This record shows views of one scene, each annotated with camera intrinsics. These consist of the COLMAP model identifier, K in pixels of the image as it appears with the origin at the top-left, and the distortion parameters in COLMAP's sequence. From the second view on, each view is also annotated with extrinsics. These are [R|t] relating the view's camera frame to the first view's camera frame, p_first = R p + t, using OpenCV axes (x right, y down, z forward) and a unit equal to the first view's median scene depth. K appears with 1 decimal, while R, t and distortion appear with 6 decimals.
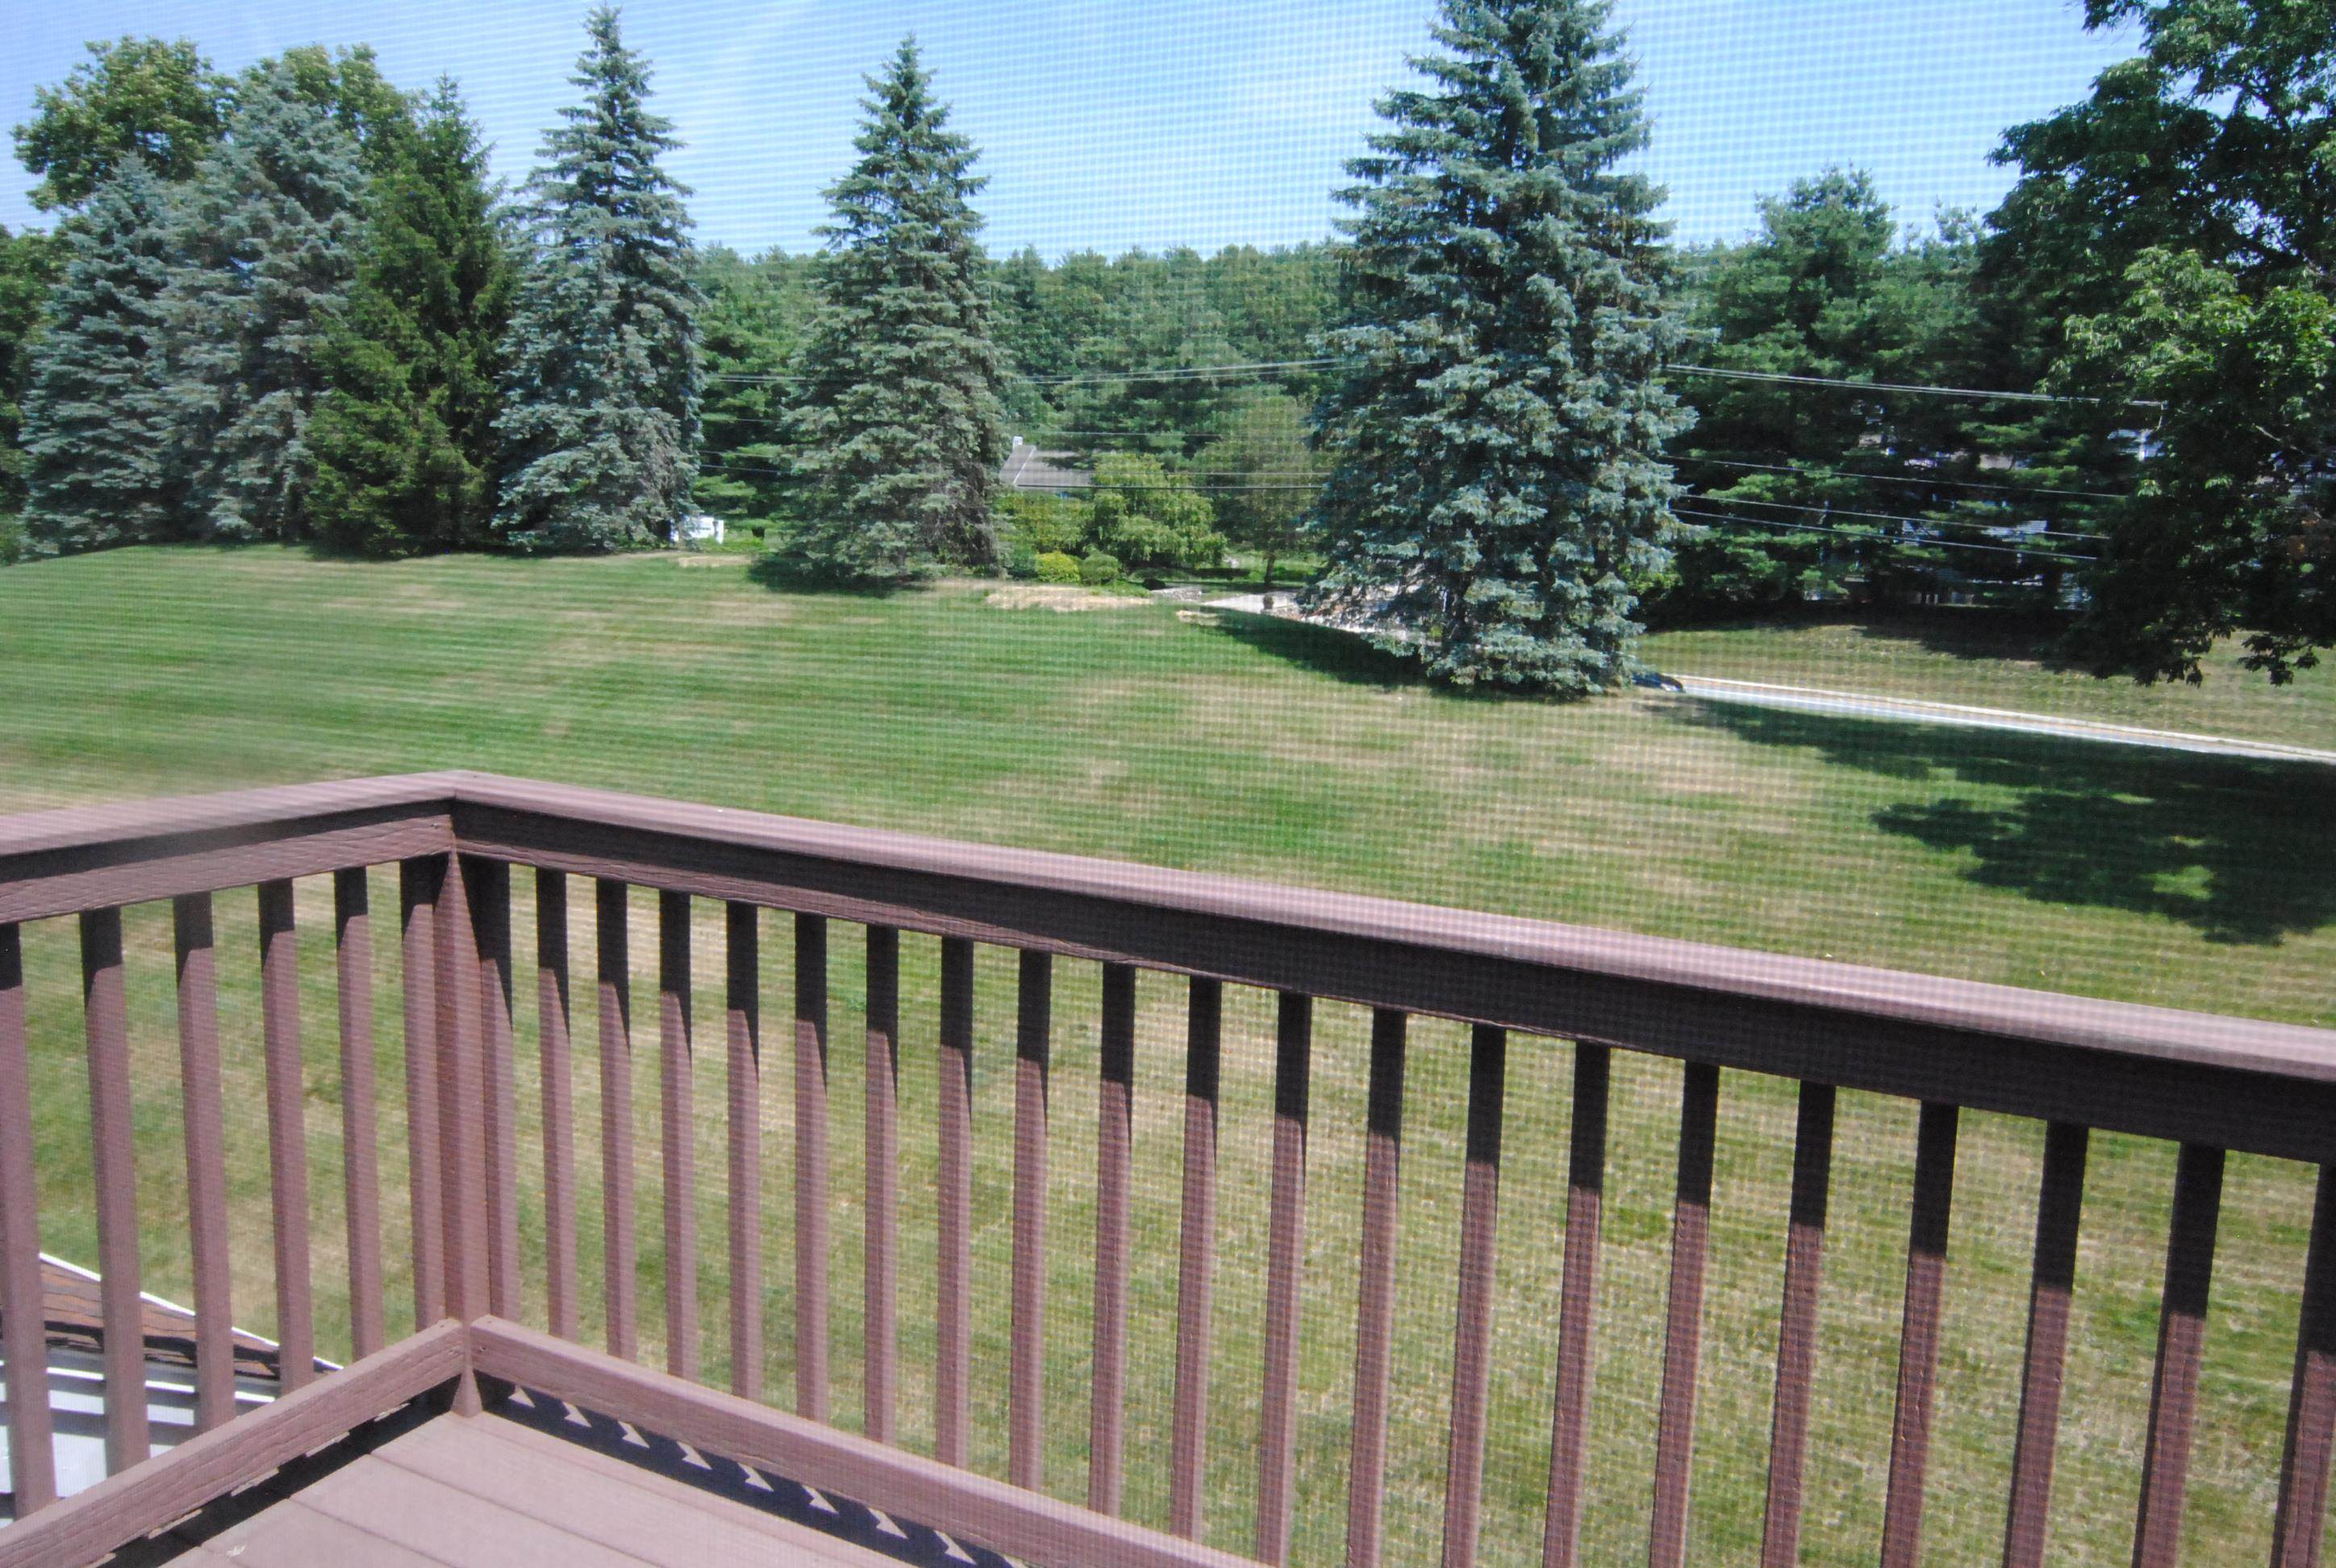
lens RADIAL K [[1594.9, 0, 1183.9], [0, 1594.9, 773.0], [0, 0, 1]] dist [-0.001350, -0.016486]
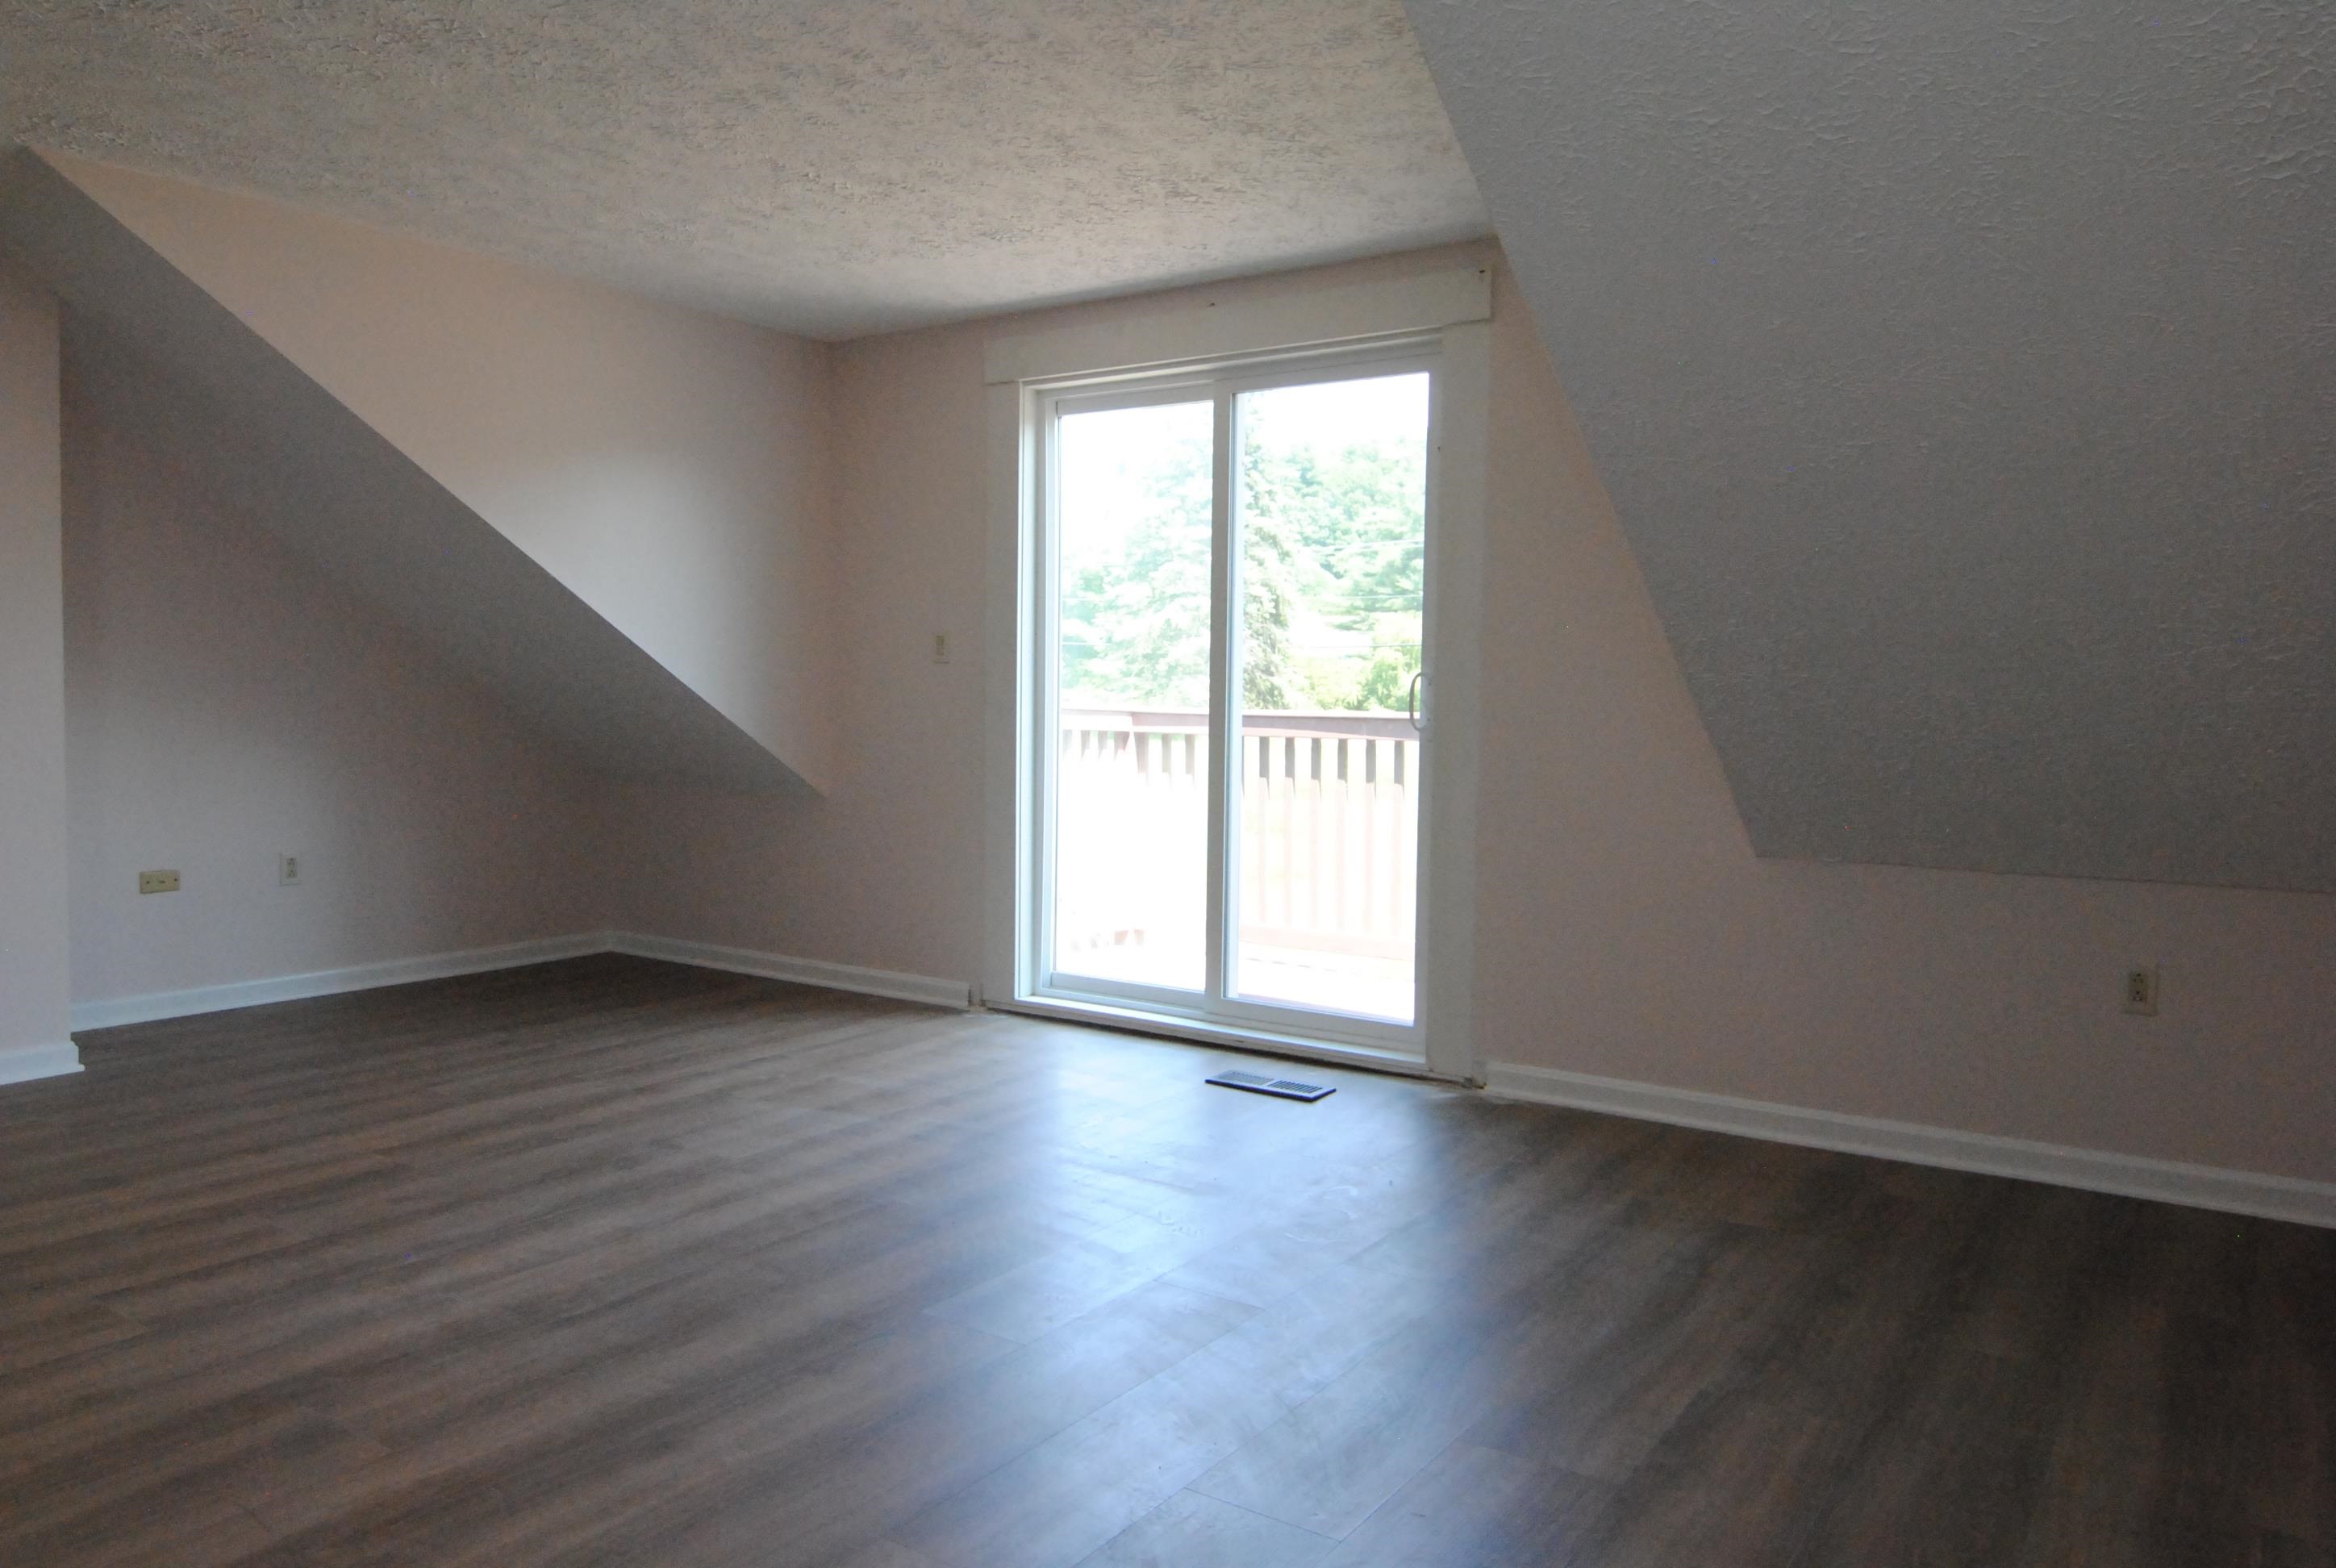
lens RADIAL K [[1594.9, 0, 1170.2], [0, 1594.9, 794.5], [0, 0, 1]] dist [-0.001350, -0.016486]
pose [[0.982543, -0.023494, -0.184547, 0.008964], [0.006778, 0.995856, -0.090690, 0.031159], [0.185913, 0.087856, 0.978630, -0.127878]]
